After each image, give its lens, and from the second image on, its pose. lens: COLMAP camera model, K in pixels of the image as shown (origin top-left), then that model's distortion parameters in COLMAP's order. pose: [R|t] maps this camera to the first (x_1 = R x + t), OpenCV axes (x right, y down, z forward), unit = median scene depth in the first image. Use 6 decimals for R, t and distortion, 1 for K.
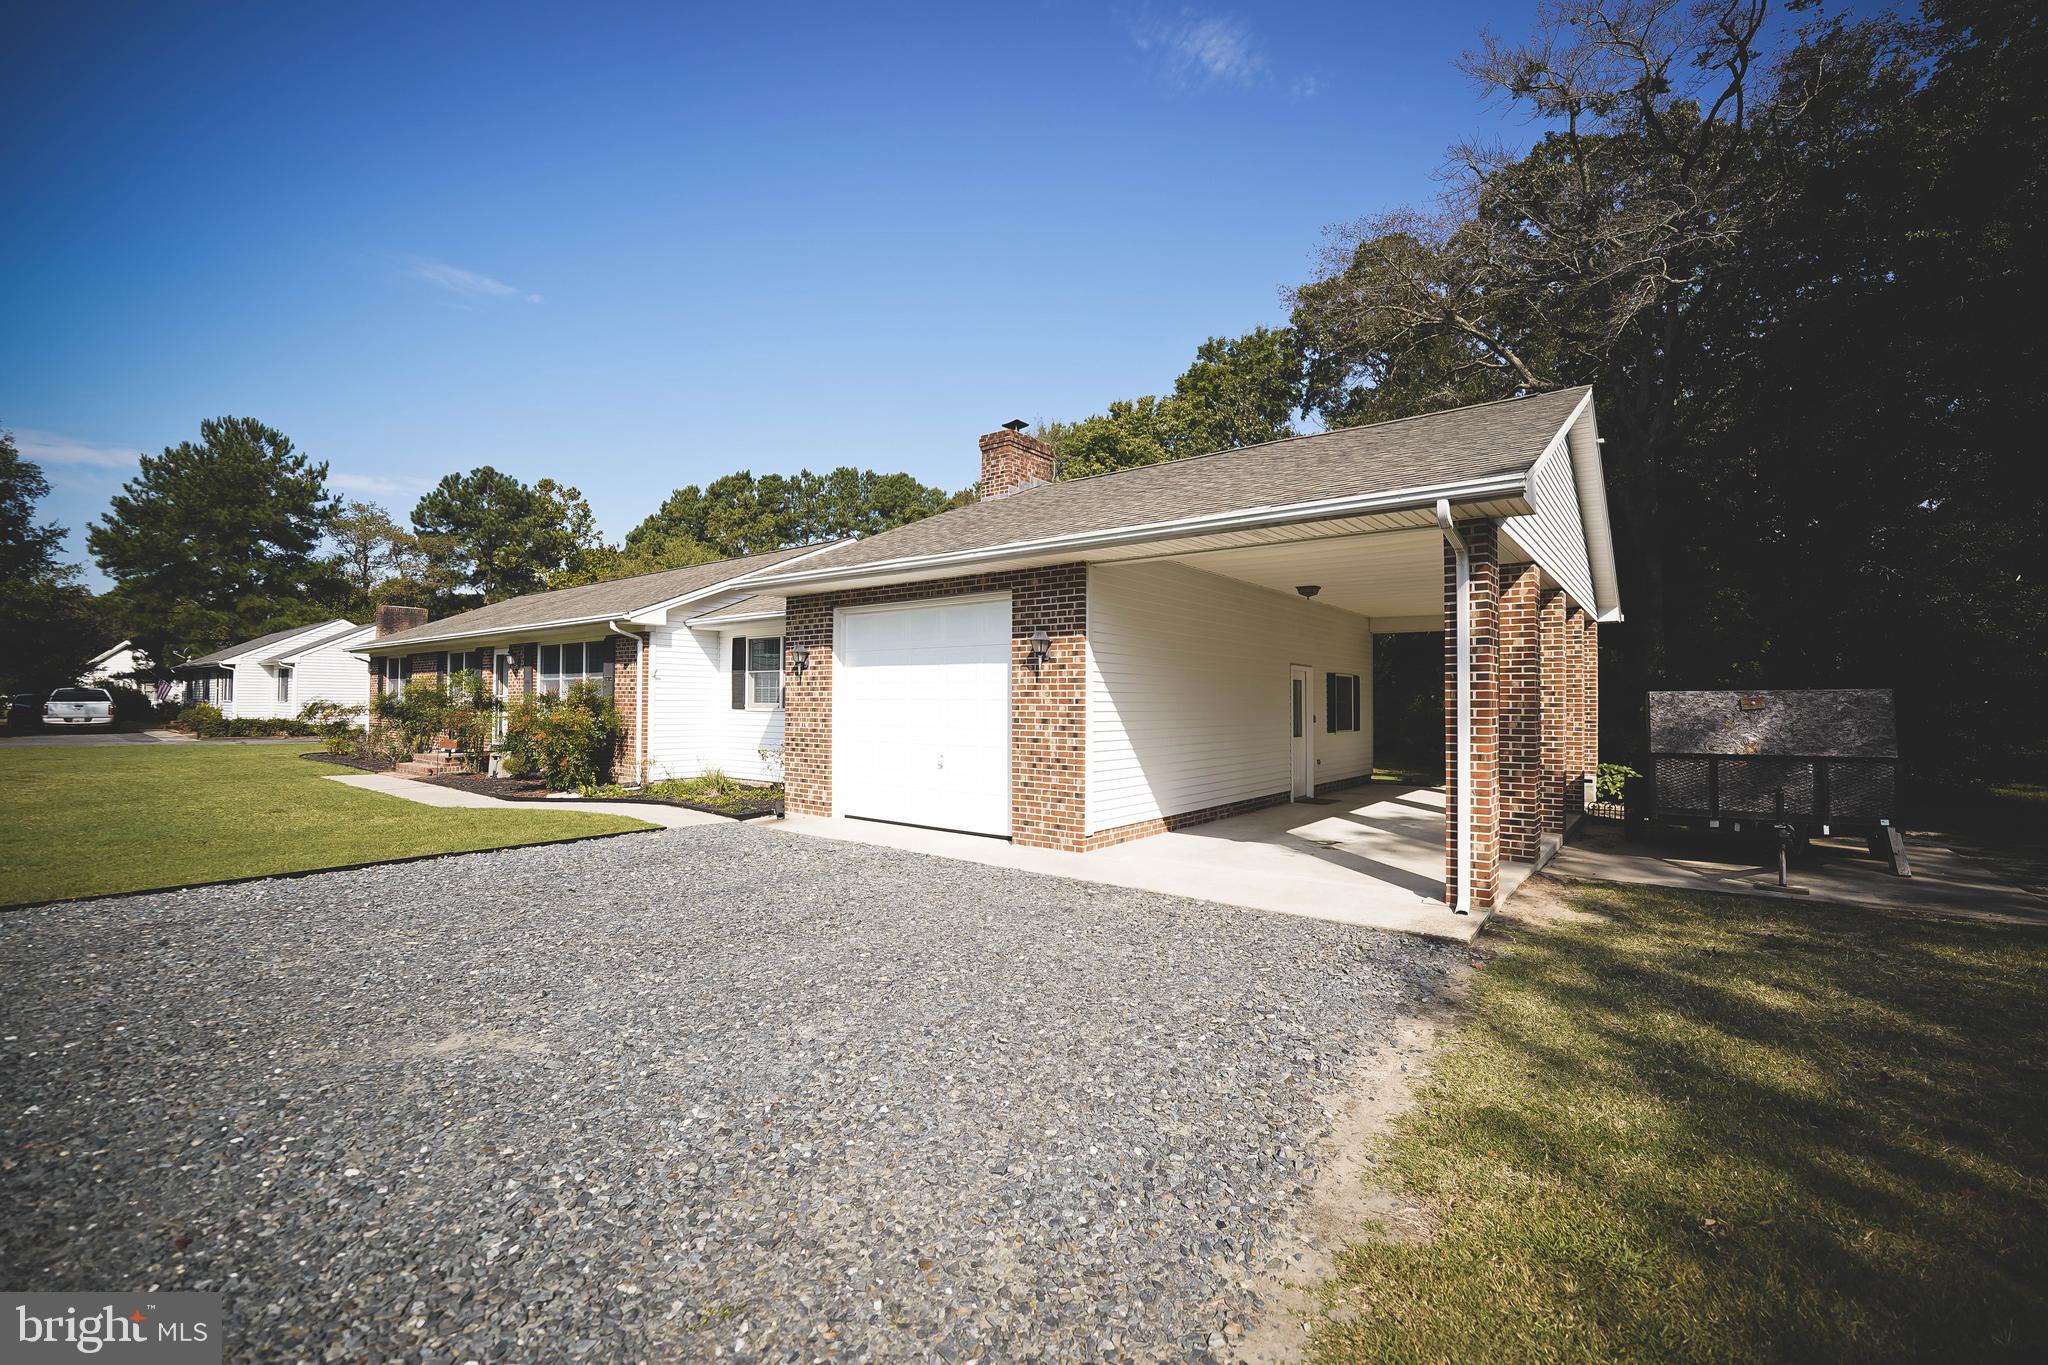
lens RADIAL K [[851.0, 0, 1030.1], [0, 851.0, 682.2], [0, 0, 1]] dist [-0.018039, -0.000282]
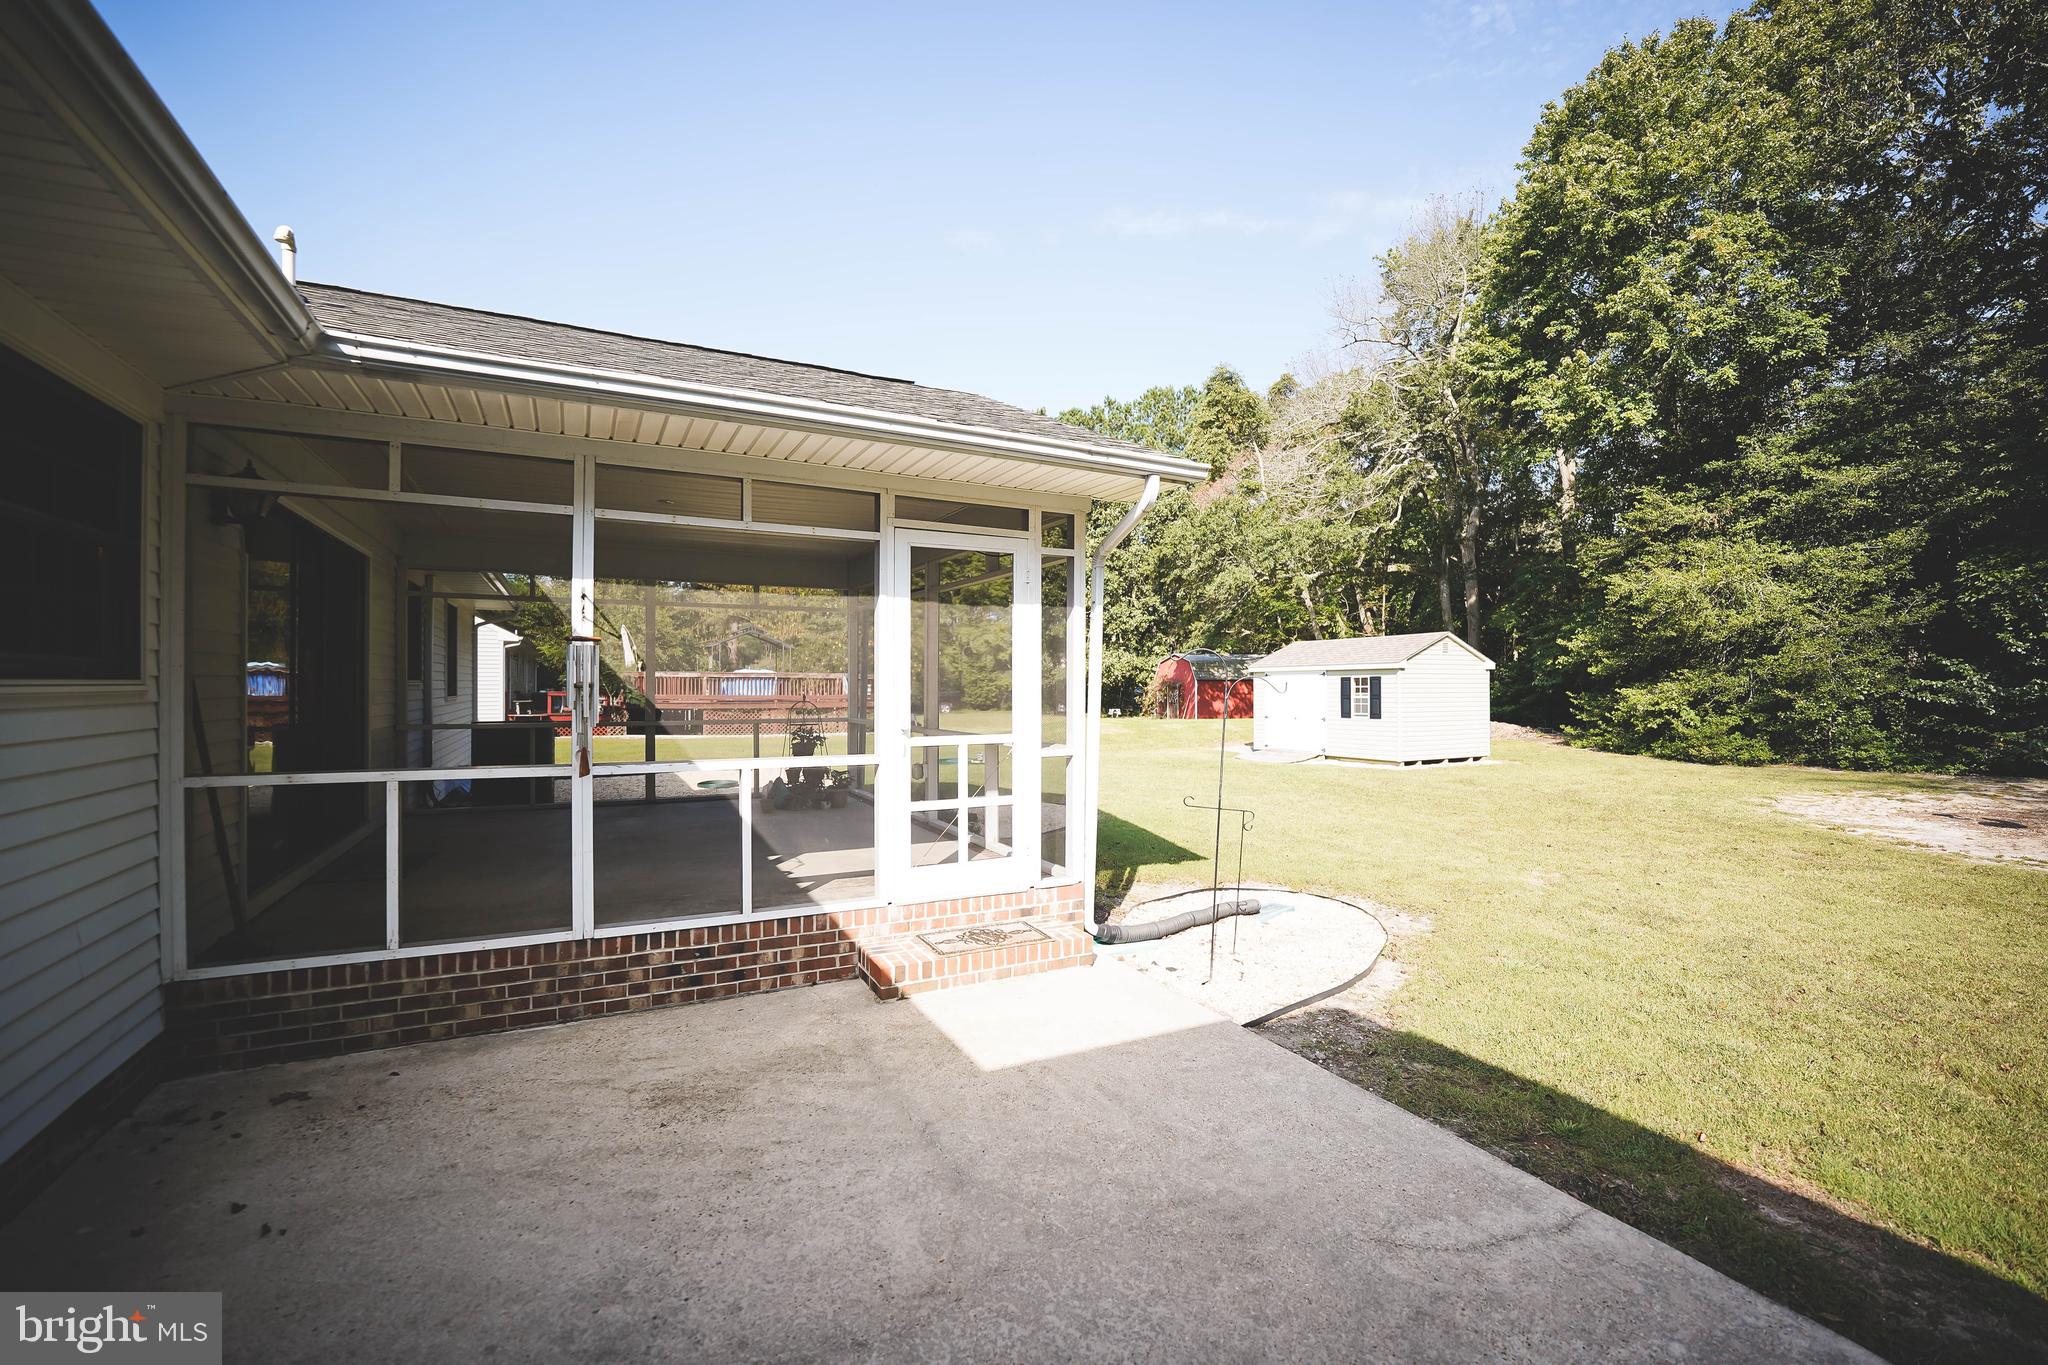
lens RADIAL K [[847.8, 0, 1020.1], [0, 847.8, 693.0], [0, 0, 1]] dist [-0.026219, 0.000169]
pose [[0.908626, -0.001522, -0.417609, -0.014377], [0.014873, 0.999477, 0.028717, 0.008134], [0.417347, -0.032304, 0.908173, 0.401593]]
